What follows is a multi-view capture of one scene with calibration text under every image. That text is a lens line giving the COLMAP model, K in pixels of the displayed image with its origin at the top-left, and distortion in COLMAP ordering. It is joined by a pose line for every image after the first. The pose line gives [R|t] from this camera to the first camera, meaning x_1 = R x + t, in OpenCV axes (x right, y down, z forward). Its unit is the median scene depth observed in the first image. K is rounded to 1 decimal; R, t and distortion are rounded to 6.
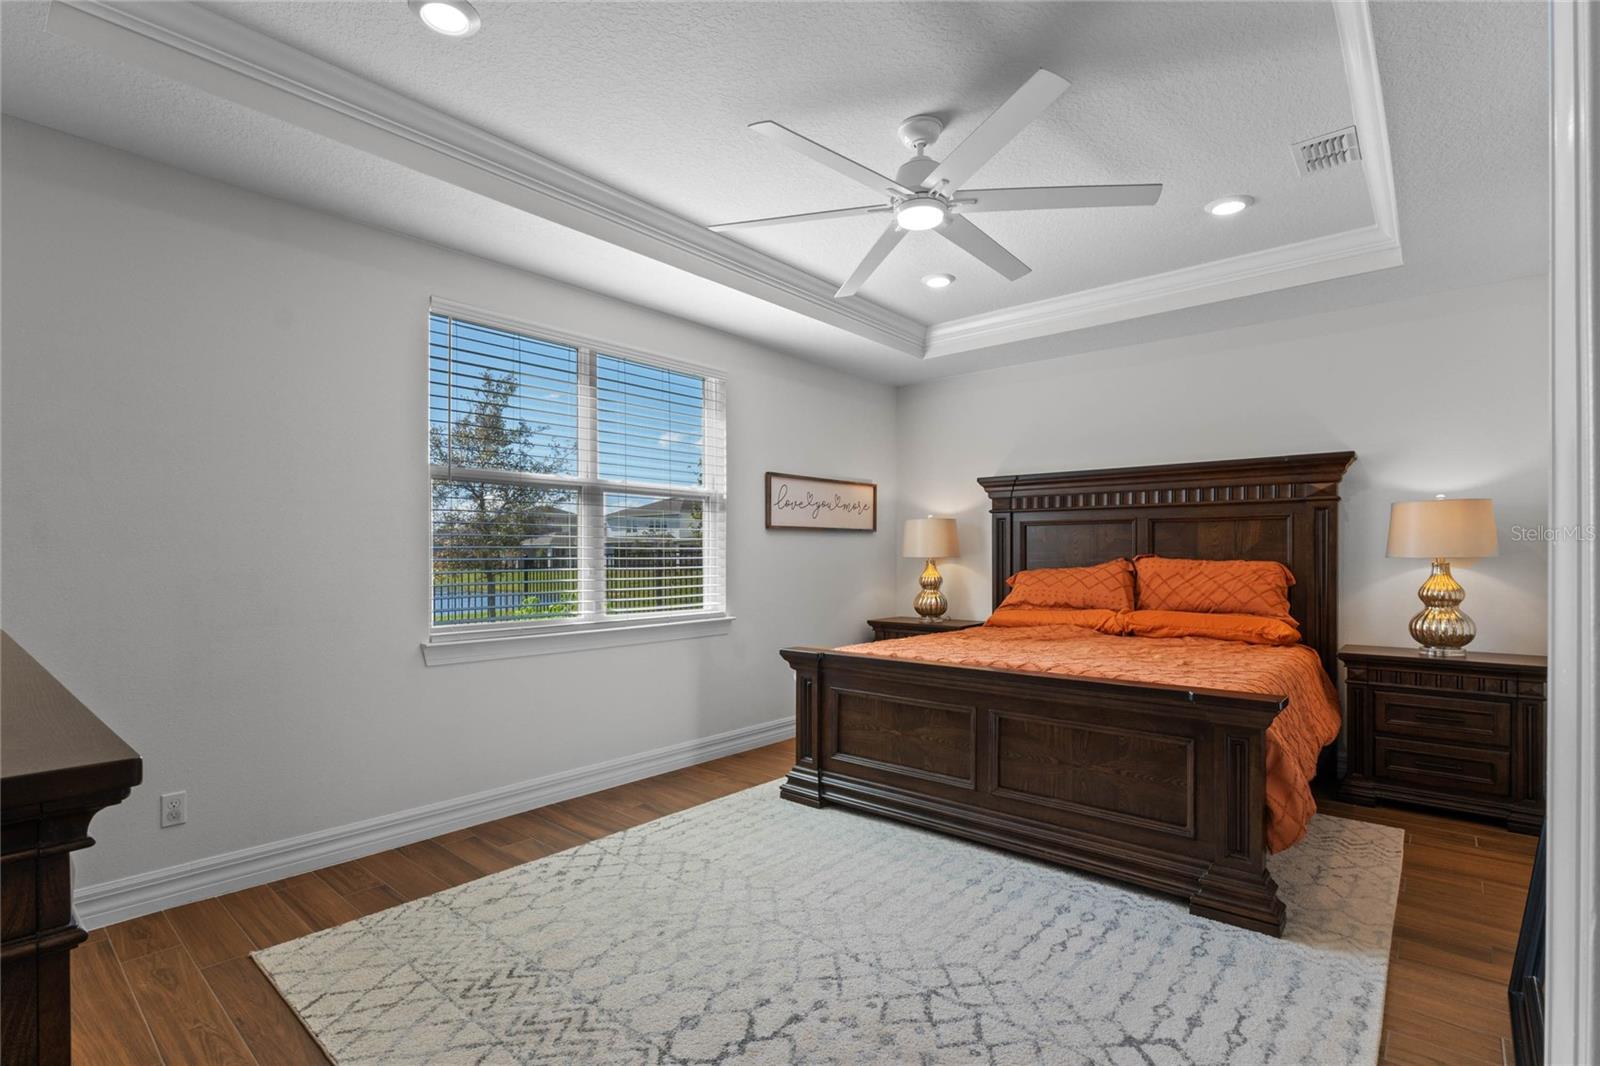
lens RADIAL K [[726.4, 0, 771.3], [0, 726.4, 530.6], [0, 0, 1]] dist [-0.003902, -0.000020]
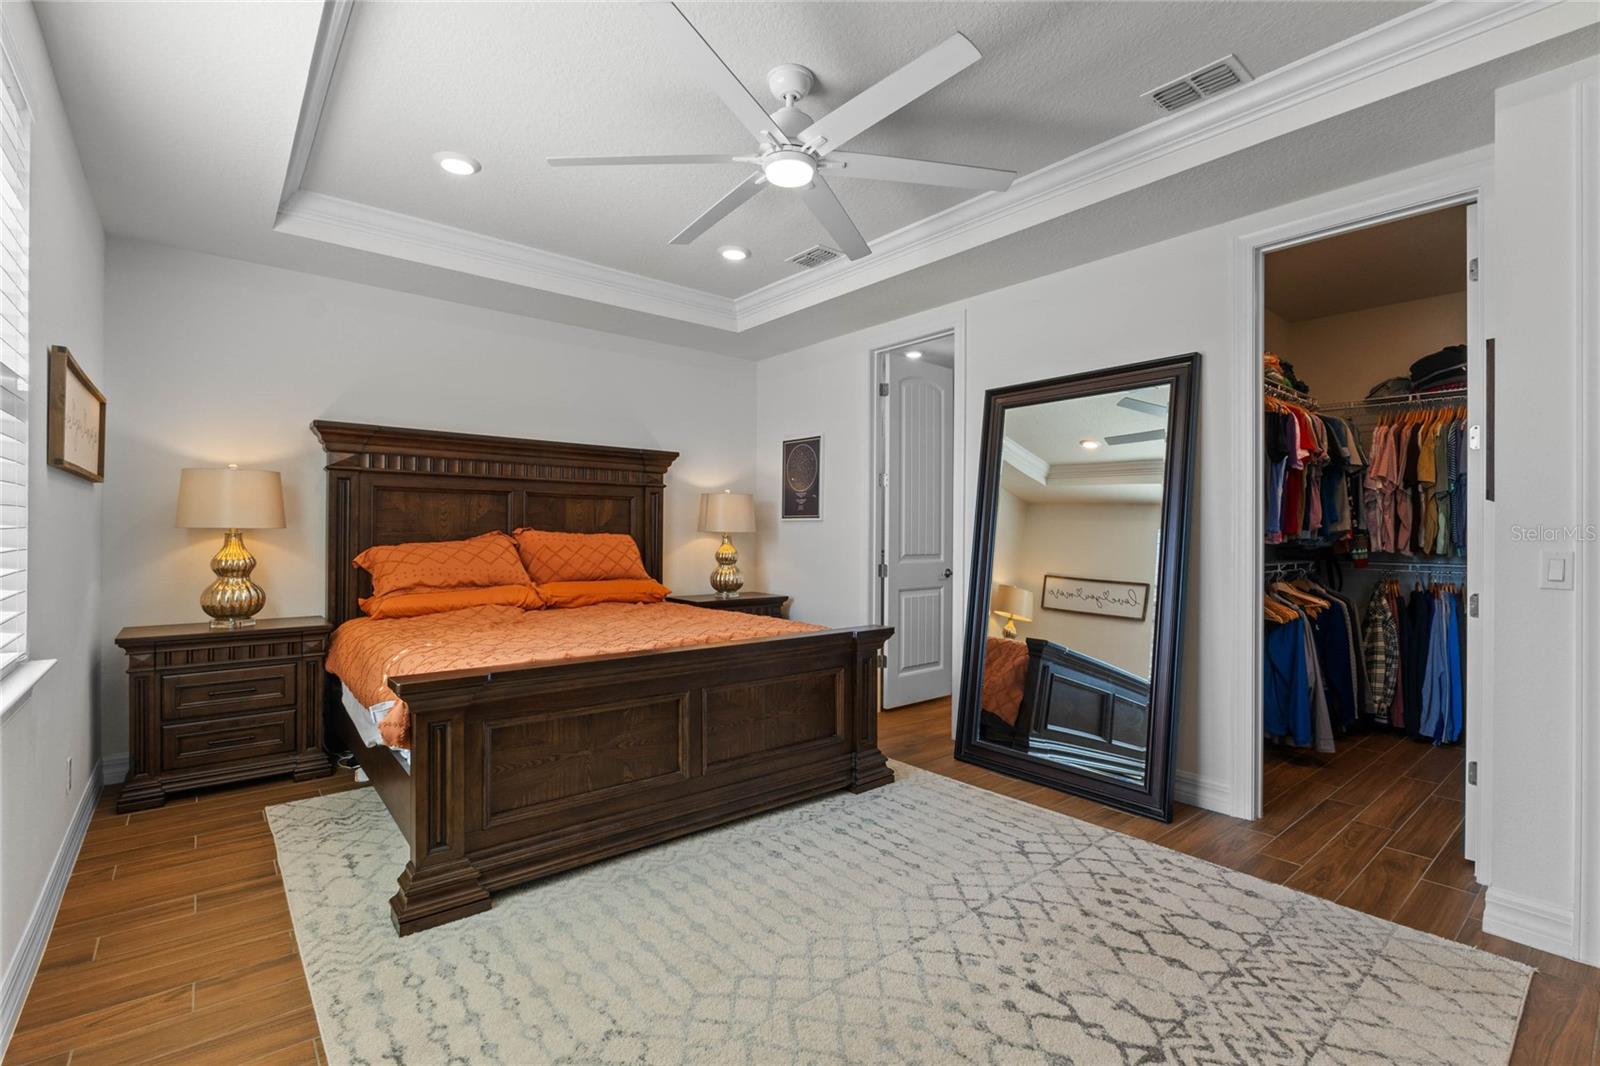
lens RADIAL K [[727.3, 0, 791.1], [0, 727.3, 537.2], [0, 0, 1]] dist [0.000713, 0.000329]
pose [[0.155108, -0.008482, 0.987861, -0.559461], [-0.046512, 0.998792, 0.015879, 0.018704], [-0.986802, -0.048410, 0.154526, 0.654462]]
